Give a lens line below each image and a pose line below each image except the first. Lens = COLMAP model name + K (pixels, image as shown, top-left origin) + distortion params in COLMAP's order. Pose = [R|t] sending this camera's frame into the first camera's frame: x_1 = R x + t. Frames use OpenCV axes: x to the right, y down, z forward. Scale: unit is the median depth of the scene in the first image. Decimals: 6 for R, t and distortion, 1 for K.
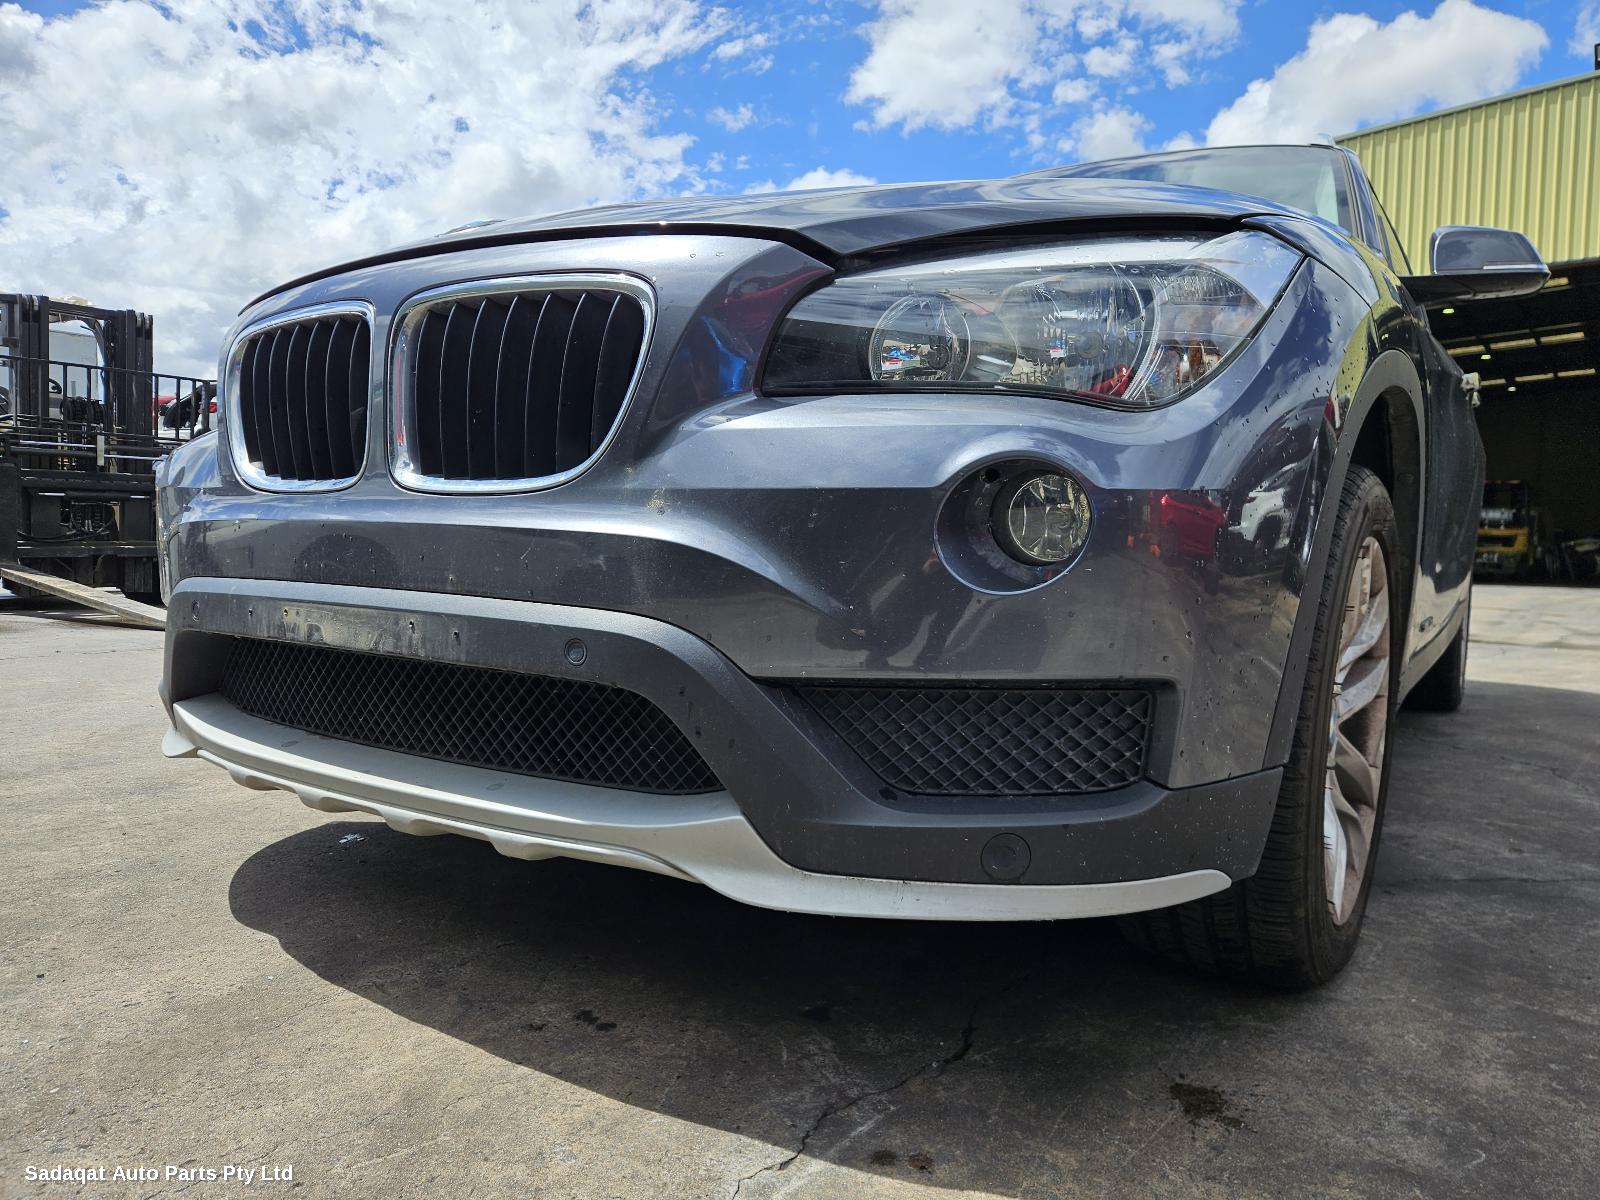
lens RADIAL K [[1075.6, 0, 834.3], [0, 1075.6, 553.1], [0, 0, 1]] dist [0.077669, -0.069893]
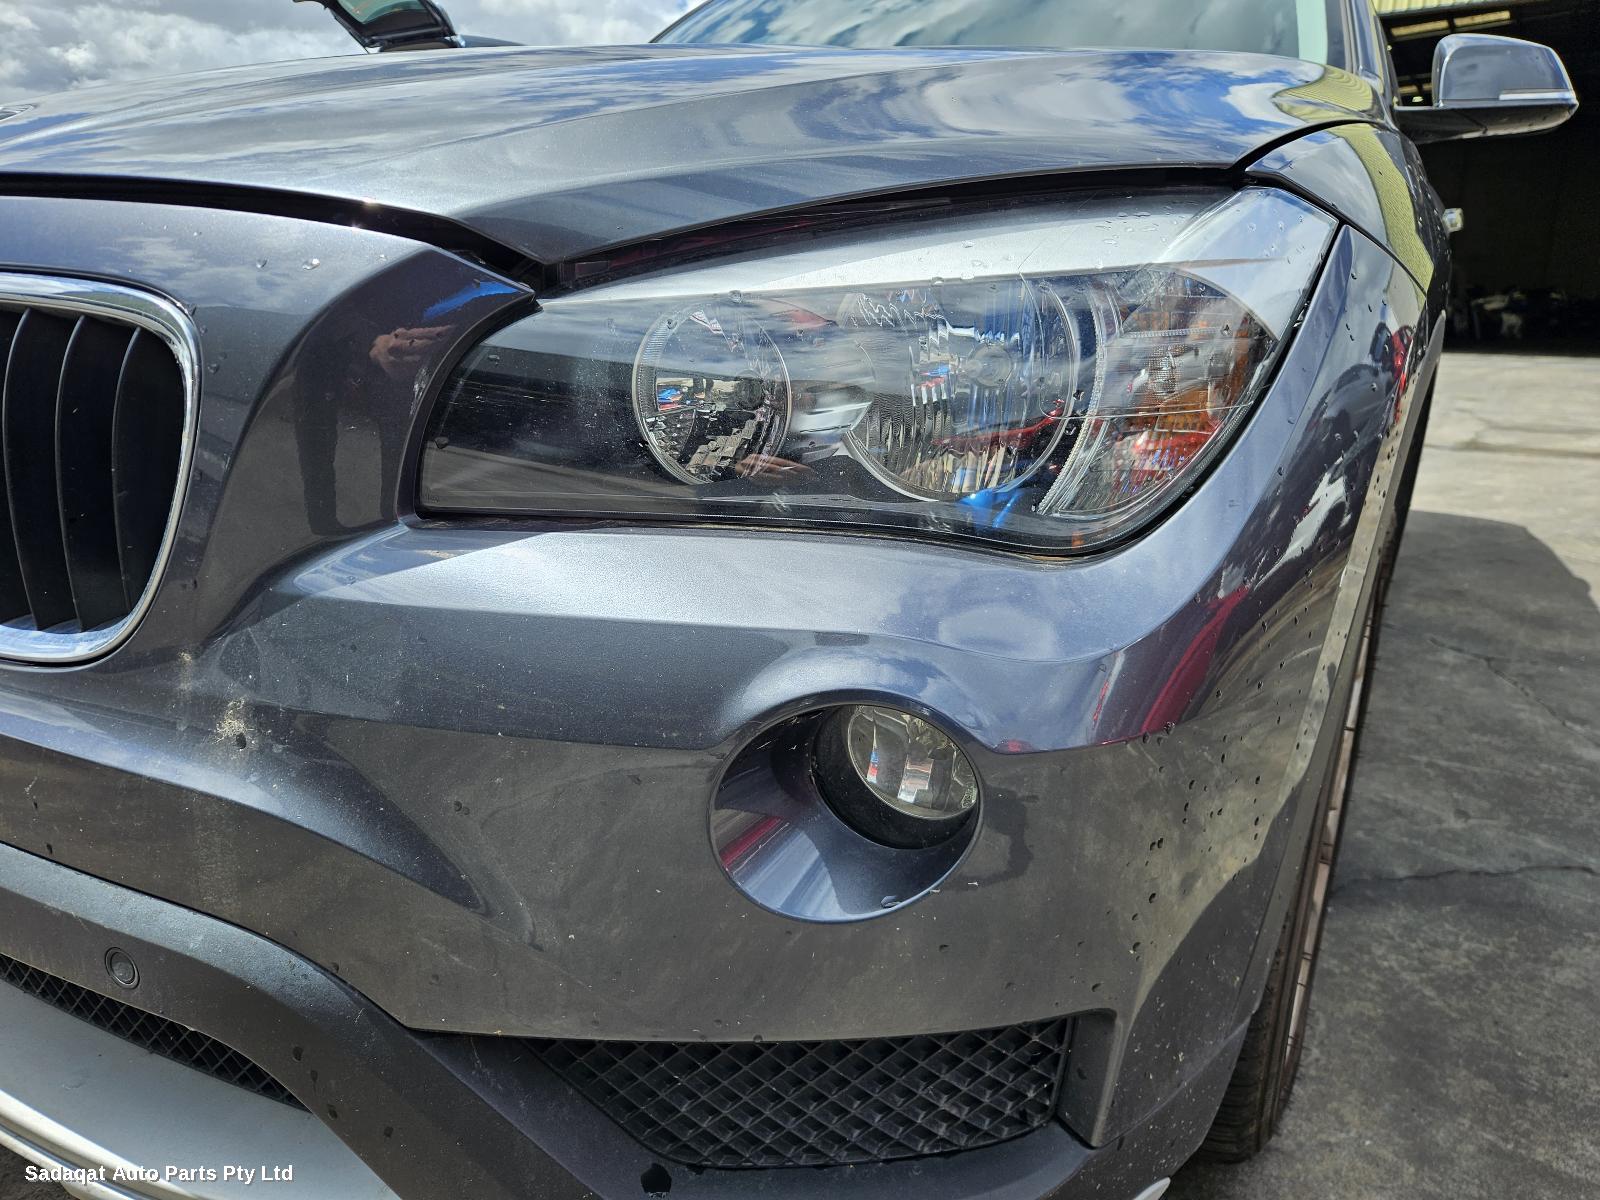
lens RADIAL K [[1075.6, 0, 834.3], [0, 1075.6, 553.1], [0, 0, 1]] dist [0.077669, -0.069893]
pose [[0.997026, -0.025945, 0.072572, 0.076607], [0.009104, 0.974690, 0.223374, -0.178945], [-0.076531, -0.222049, 0.972027, 0.297963]]
